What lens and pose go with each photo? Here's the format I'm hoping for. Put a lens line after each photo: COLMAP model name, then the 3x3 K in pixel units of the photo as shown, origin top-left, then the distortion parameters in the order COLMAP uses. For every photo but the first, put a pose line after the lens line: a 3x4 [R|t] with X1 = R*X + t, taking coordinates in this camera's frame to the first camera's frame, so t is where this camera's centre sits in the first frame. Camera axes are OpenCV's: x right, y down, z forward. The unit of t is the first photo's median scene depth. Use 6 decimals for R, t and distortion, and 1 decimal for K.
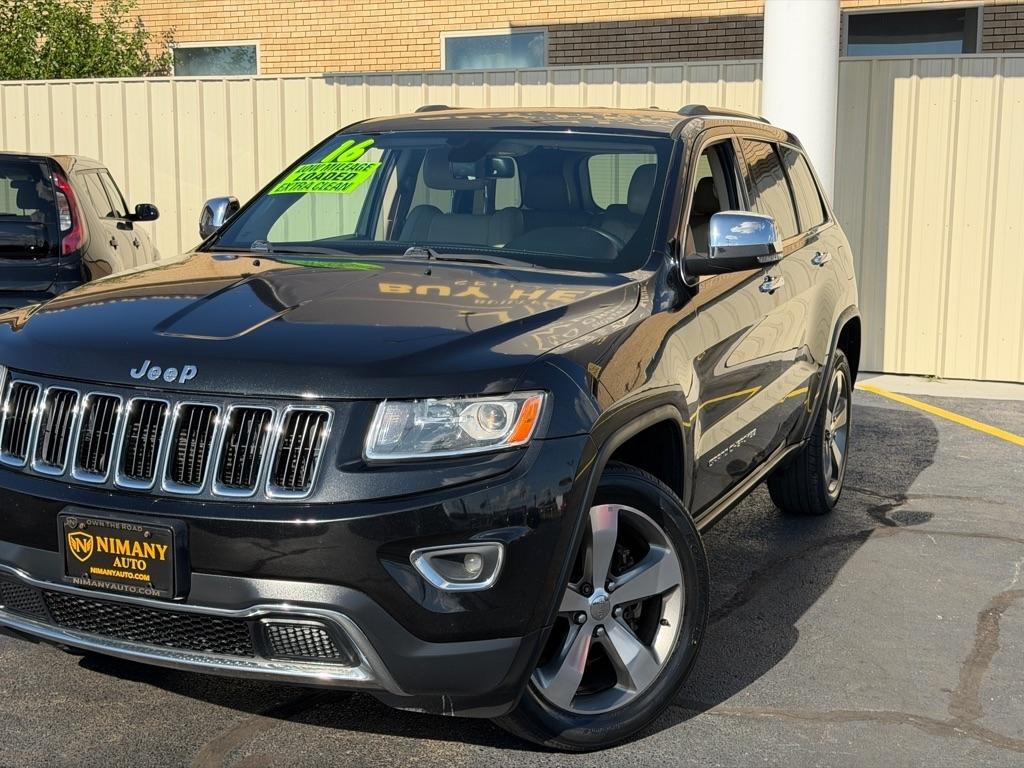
lens RADIAL K [[1452.2, 0, 517.0], [0, 1452.2, 380.5], [0, 0, 1]] dist [0.124488, 0.000000]
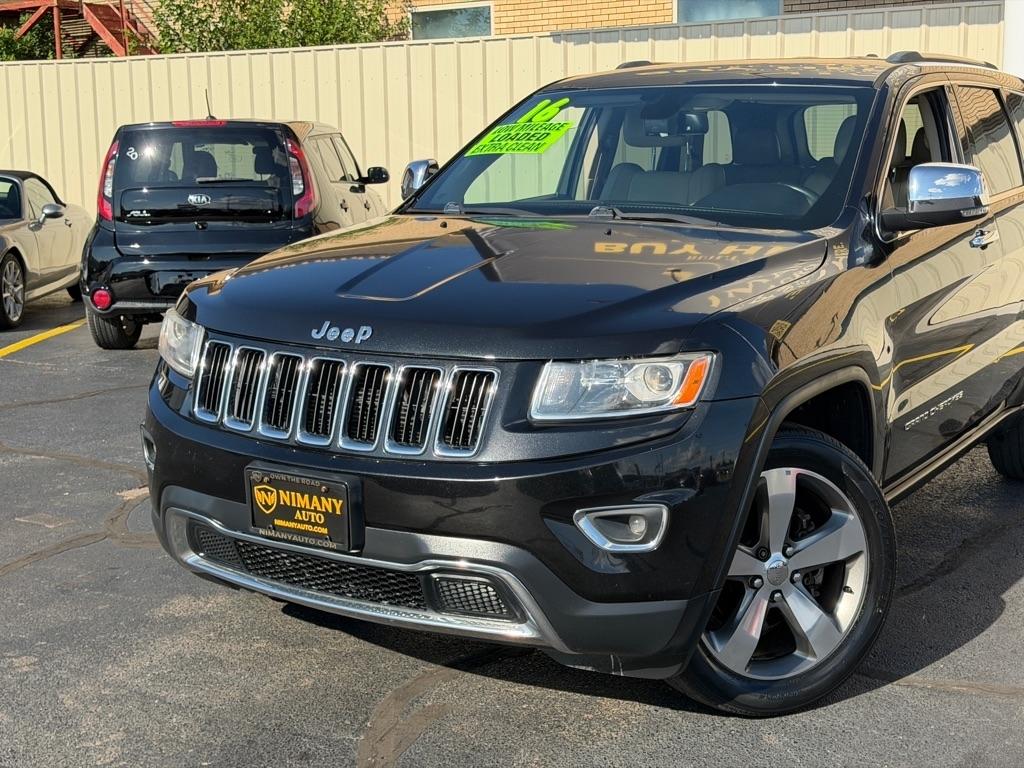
lens RADIAL K [[1455.8, 0, 530.6], [0, 1455.8, 379.6], [0, 0, 1]] dist [0.121960, 0.000000]
pose [[0.987711, 0.005802, -0.156185, 0.045293], [-0.001382, 0.999596, 0.028392, -0.001779], [0.156287, -0.027828, 0.987320, 0.003889]]
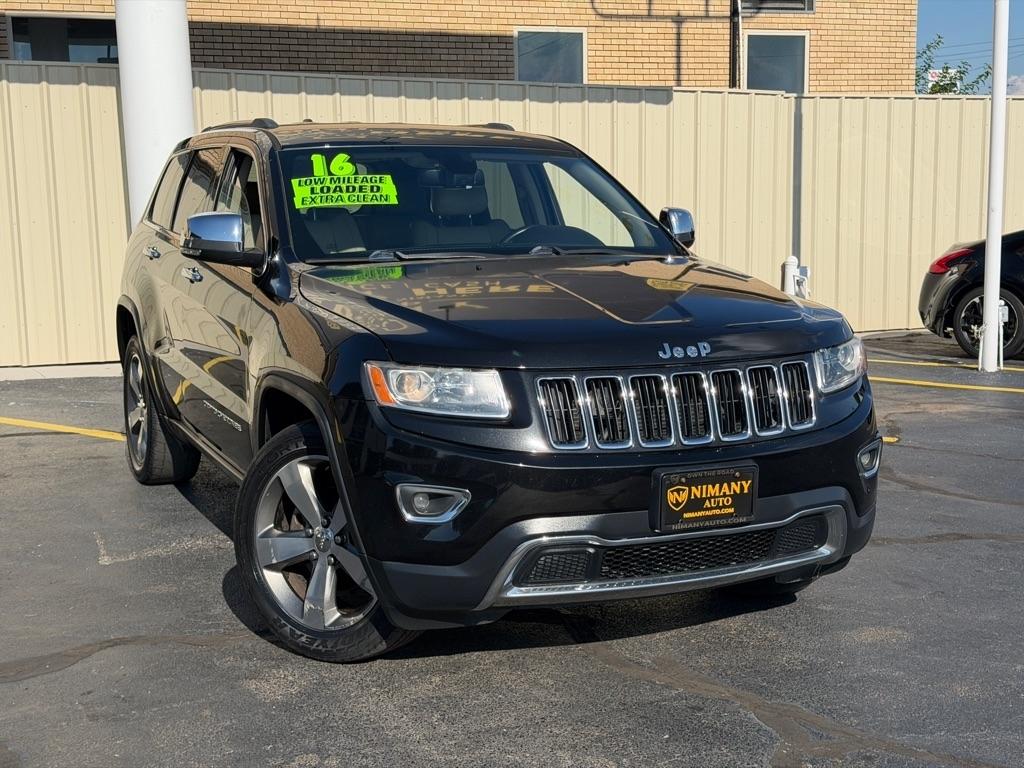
lens RADIAL K [[1443.7, 0, 521.2], [0, 1443.7, 407.8], [0, 0, 1]] dist [0.118319, 0.000000]
pose [[0.677276, -0.128547, 0.724412, -1.092068], [0.112491, 0.991134, 0.070705, -0.053148], [-0.727079, 0.033603, 0.685731, 0.236527]]
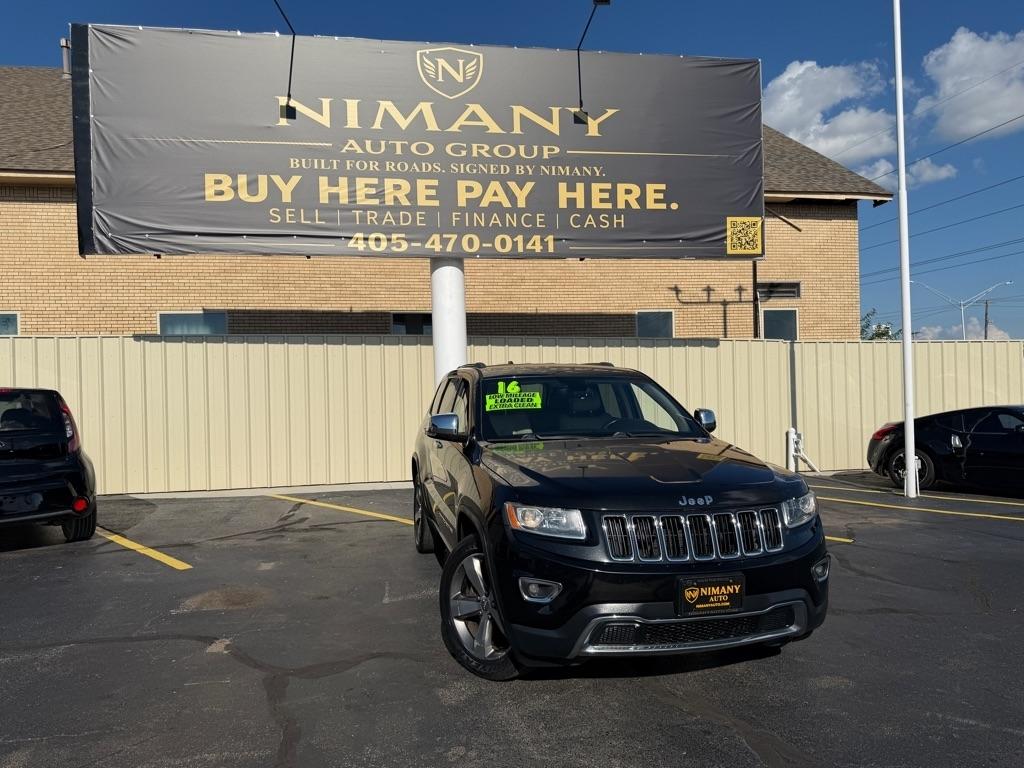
lens RADIAL K [[725.3, 0, 507.8], [0, 725.3, 385.8], [0, 0, 1]] dist [0.051959, -0.060000]
pose [[0.808657, -0.021643, 0.587882, -0.932484], [0.100416, 0.989735, -0.101689, -0.078038], [-0.579647, 0.141265, 0.802529, 0.281703]]
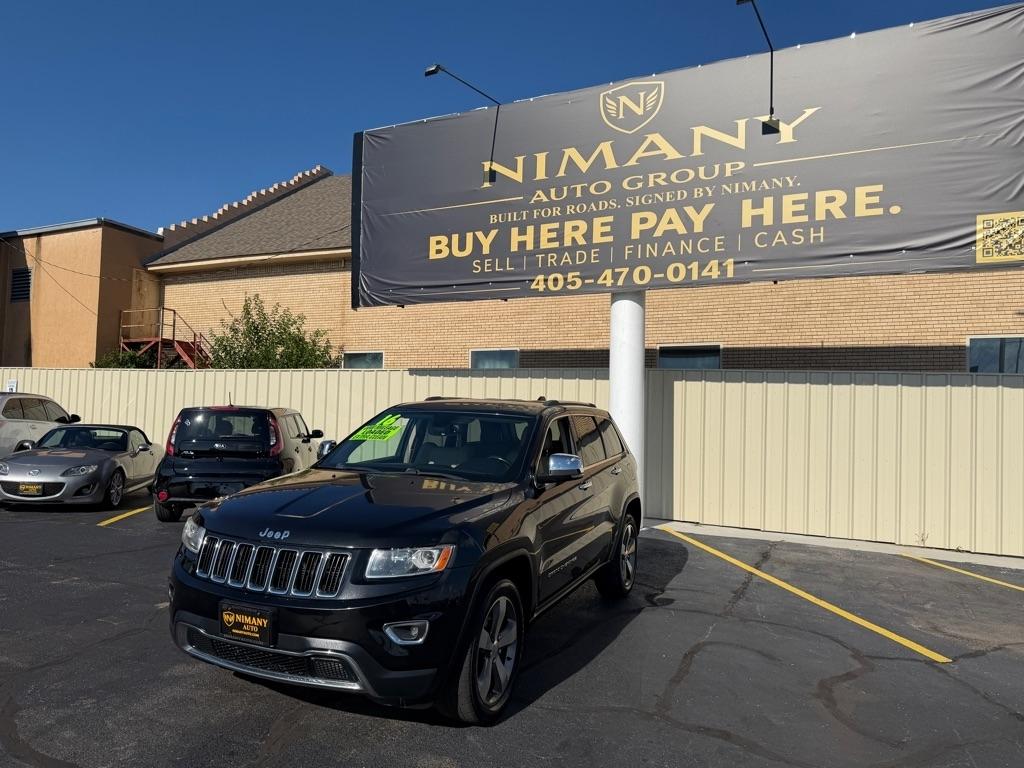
lens RADIAL K [[725.3, 0, 510.4], [0, 725.3, 384.8], [0, 0, 1]] dist [0.051959, -0.060000]
pose [[0.999826, 0.016600, -0.008461, 0.096284], [-0.017808, 0.984950, -0.171922, -0.038535], [0.005480, 0.172043, 0.985074, -0.076316]]
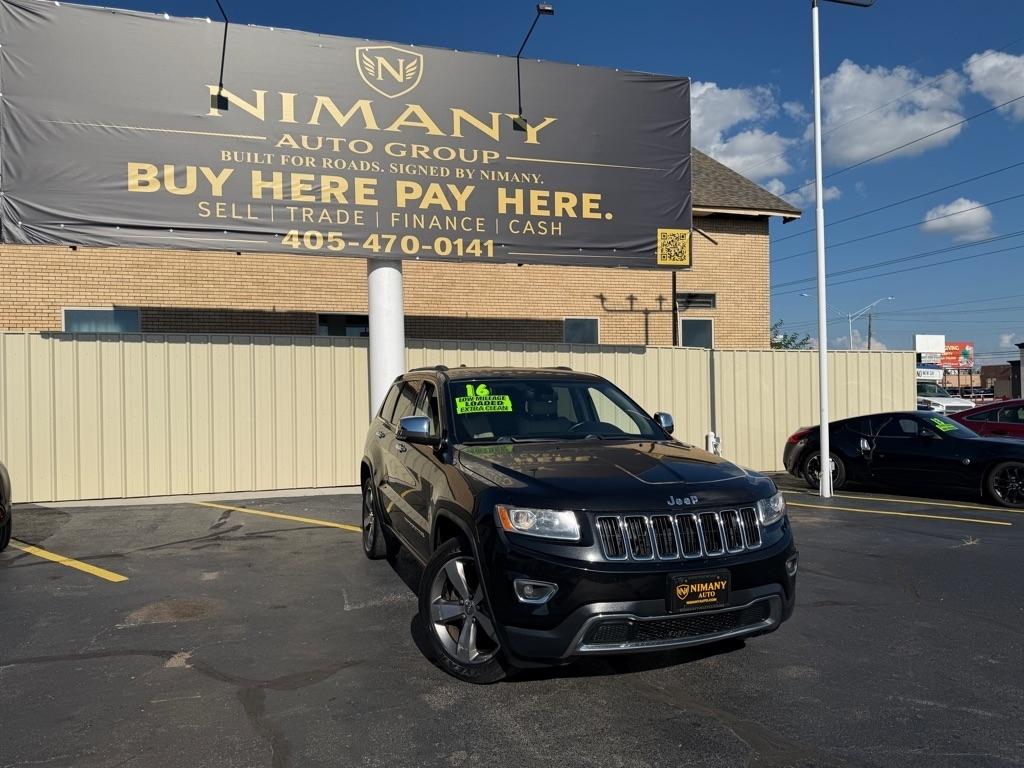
lens RADIAL K [[725.3, 0, 509.1], [0, 725.3, 387.5], [0, 0, 1]] dist [0.051959, -0.060000]
pose [[0.728811, -0.012857, 0.684594, -1.015444], [0.104734, 0.990151, -0.092904, -0.085742], [-0.676657, 0.139410, 0.722980, 0.347080]]
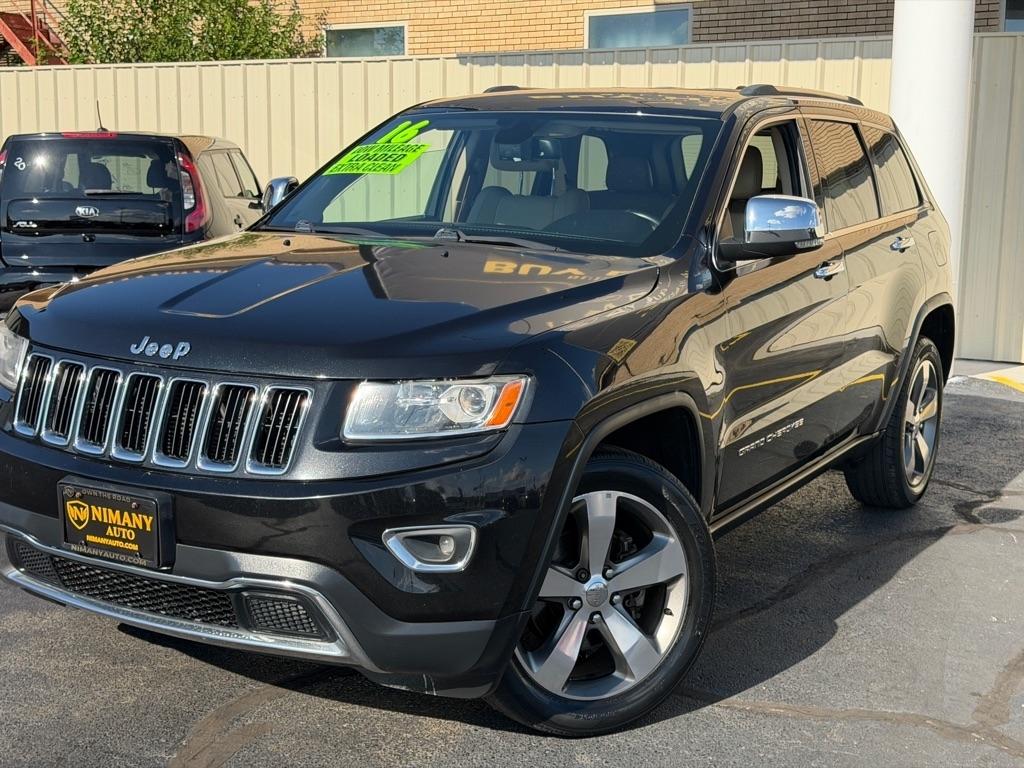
lens RADIAL K [[1452.2, 0, 509.8], [0, 1452.2, 391.1], [0, 0, 1]] dist [0.124488, 0.000000]
pose [[0.992514, 0.024195, -0.119709, 0.111807], [-0.021750, 0.999528, 0.021688, -0.002899], [0.120177, -0.018922, 0.992572, 0.009332]]
